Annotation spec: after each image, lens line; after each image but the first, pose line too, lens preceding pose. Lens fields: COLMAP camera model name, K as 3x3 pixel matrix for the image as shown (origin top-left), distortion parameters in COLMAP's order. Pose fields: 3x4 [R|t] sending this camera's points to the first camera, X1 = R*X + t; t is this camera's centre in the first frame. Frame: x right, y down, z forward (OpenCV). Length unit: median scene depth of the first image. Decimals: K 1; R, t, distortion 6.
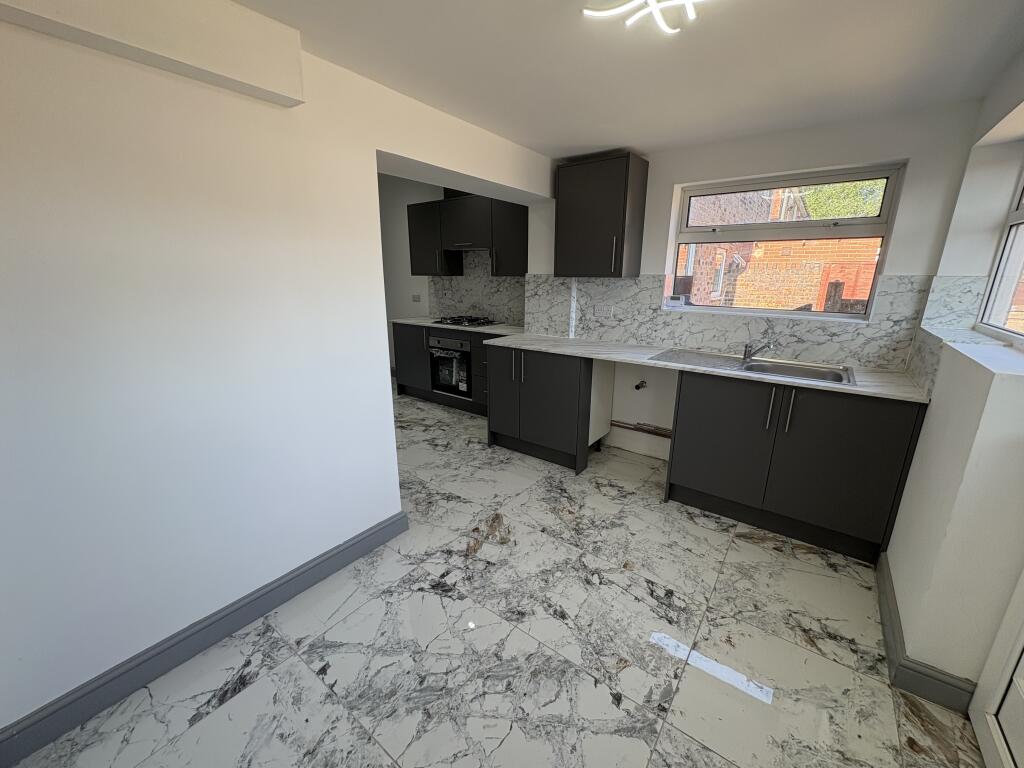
lens RADIAL K [[406.2, 0, 512.4], [0, 406.2, 383.3], [0, 0, 1]] dist [0.000098, 0.000280]
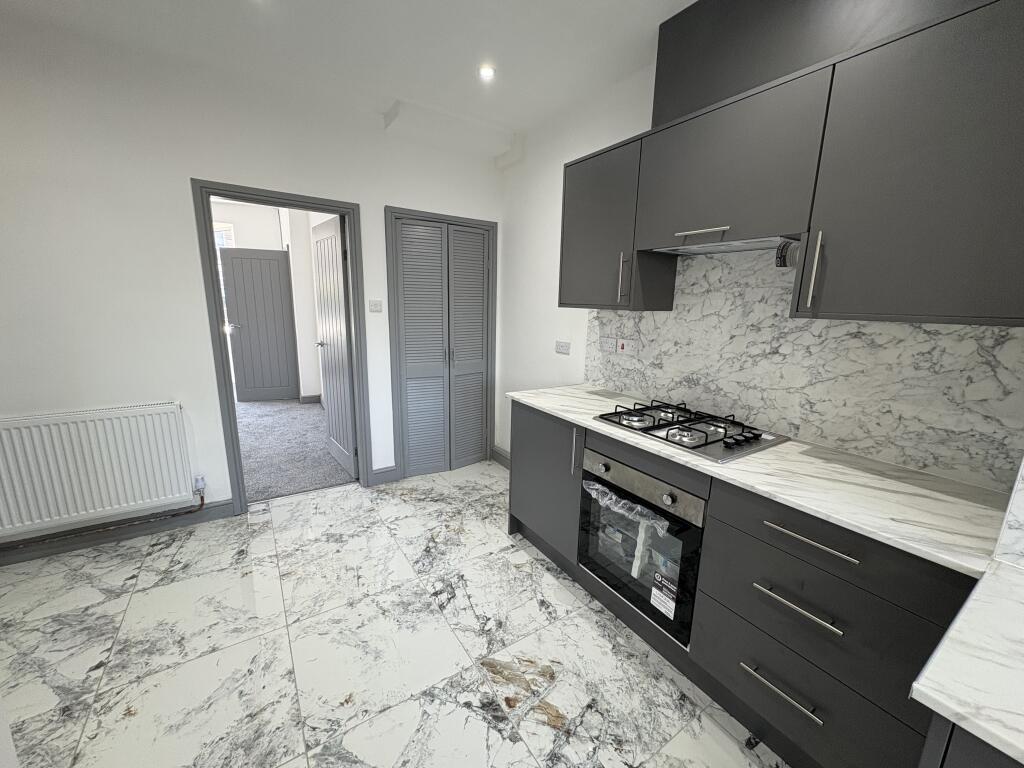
lens RADIAL K [[406.2, 0, 511.8], [0, 406.2, 384.7], [0, 0, 1]] dist [0.000098, 0.000280]
pose [[0.941124, 0.087343, -0.326584, -0.210255], [-0.107404, 0.993247, -0.043871, -0.227790], [0.320547, 0.076365, 0.944149, 0.827721]]
